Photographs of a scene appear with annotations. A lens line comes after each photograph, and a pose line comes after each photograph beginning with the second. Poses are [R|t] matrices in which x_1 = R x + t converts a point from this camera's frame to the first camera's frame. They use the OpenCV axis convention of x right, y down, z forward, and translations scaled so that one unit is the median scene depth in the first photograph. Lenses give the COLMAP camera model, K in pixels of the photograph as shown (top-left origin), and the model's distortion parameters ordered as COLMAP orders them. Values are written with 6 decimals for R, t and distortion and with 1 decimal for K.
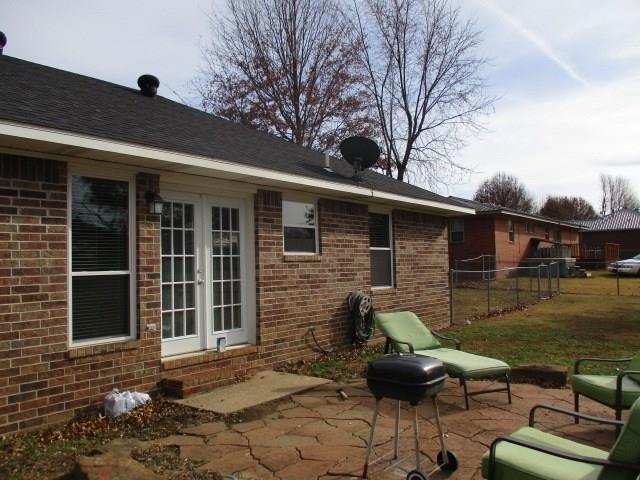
lens RADIAL K [[539.4, 0, 320.0], [0, 539.4, 240.0], [0, 0, 1]] dist [-0.022047, 0.008107]
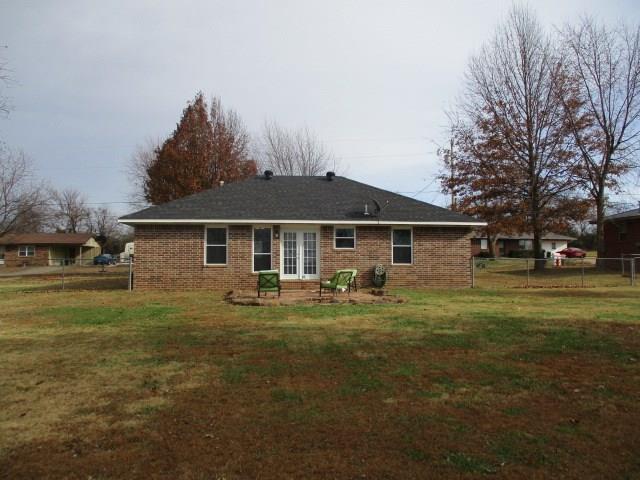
lens RADIAL K [[539.4, 0, 320.0], [0, 539.4, 240.0], [0, 0, 1]] dist [-0.022047, 0.008107]
pose [[0.665129, -0.008571, -0.746679, 2.116589], [0.020136, 0.999776, 0.006460, -0.039335], [0.746457, -0.019332, 0.665153, -0.942877]]
